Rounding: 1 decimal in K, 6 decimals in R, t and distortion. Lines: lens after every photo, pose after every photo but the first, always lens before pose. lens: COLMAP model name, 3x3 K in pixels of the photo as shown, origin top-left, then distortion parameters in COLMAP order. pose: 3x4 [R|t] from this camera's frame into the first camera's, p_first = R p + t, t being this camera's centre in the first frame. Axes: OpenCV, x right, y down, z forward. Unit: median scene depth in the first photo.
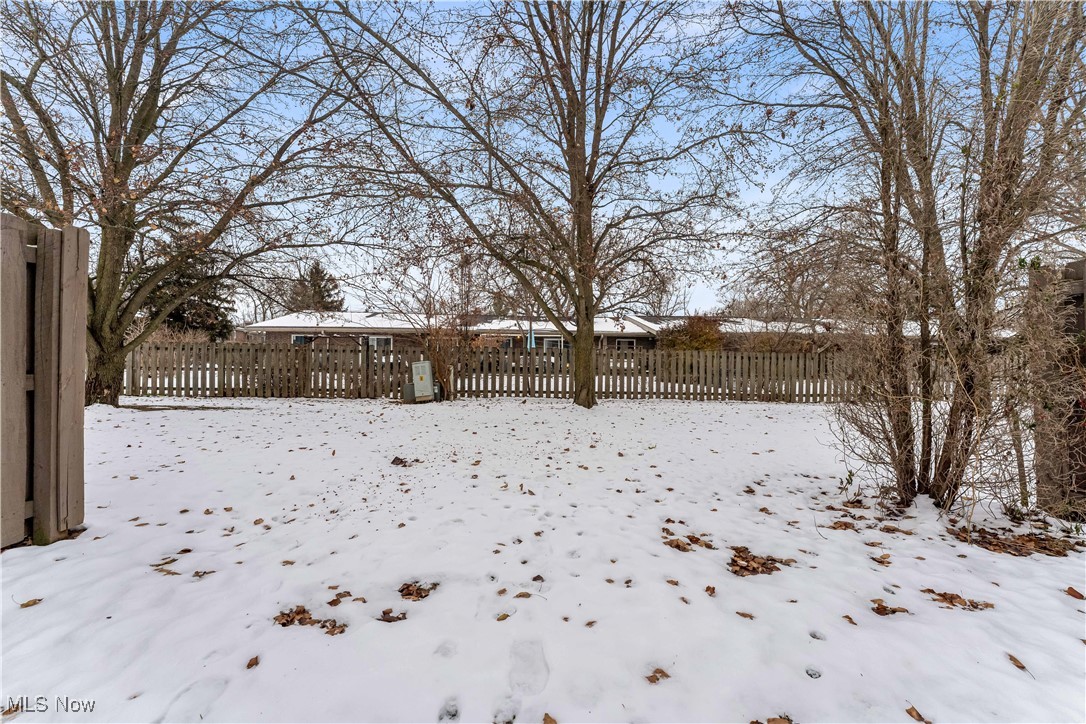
lens RADIAL K [[437.5, 0, 538.9], [0, 437.5, 363.2], [0, 0, 1]] dist [-0.000625, -0.000413]
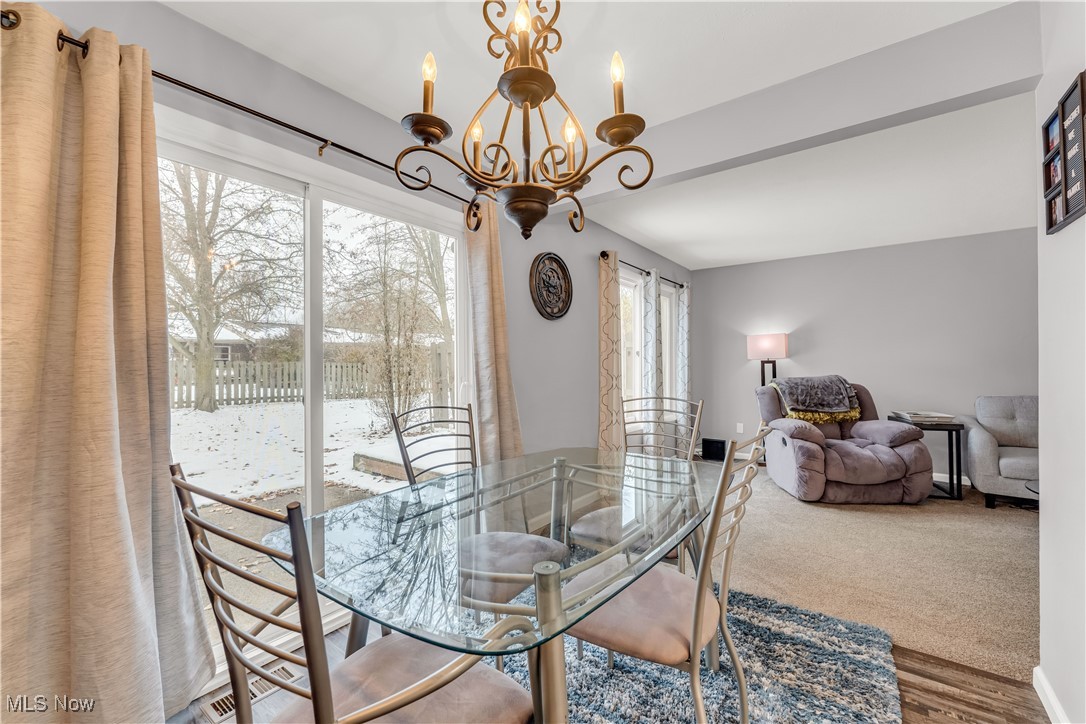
lens RADIAL K [[437.5, 0, 538.9], [0, 437.5, 363.2], [0, 0, 1]] dist [-0.000625, -0.000413]
pose [[0.655390, -0.008848, 0.755238, -0.208374], [0.011593, 0.999931, 0.001655, -0.028495], [-0.755201, 0.007670, 0.655448, -0.517692]]
